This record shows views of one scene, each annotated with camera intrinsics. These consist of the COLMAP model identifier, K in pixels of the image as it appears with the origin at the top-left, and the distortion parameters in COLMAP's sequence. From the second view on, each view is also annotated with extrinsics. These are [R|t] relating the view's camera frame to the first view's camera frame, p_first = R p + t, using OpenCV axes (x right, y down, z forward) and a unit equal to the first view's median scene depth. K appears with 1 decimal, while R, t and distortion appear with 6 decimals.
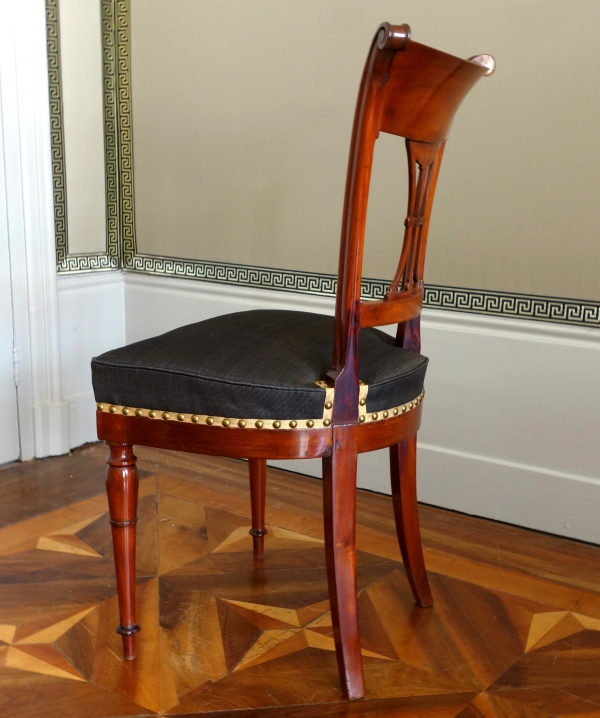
lens RADIAL K [[998.0, 0, 311.3], [0, 998.0, 374.7], [0, 0, 1]] dist [0.008639, -0.024513]
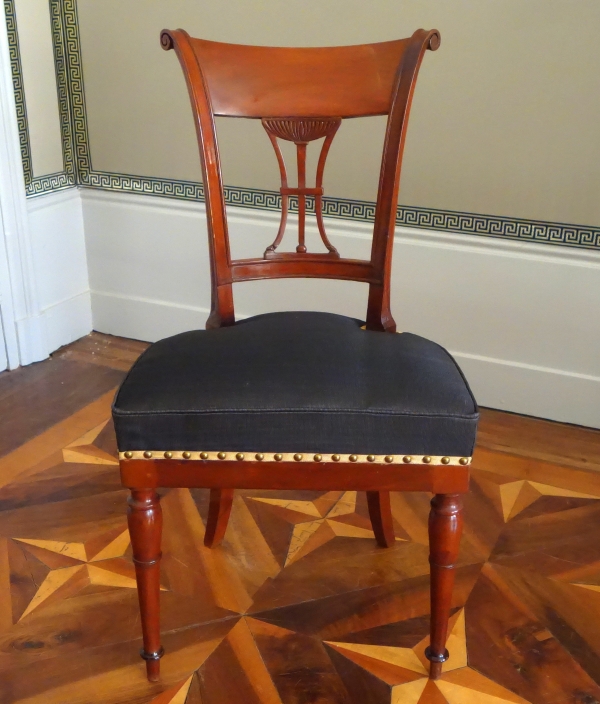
lens RADIAL K [[868.6, 0, 303.5], [0, 868.6, 366.9], [0, 0, 1]] dist [-0.014234, -0.054432]
pose [[0.983353, -0.078930, 0.163668, -0.162159], [0.047015, 0.980578, 0.190412, -0.109540], [-0.175518, -0.179547, 0.967965, 0.012409]]
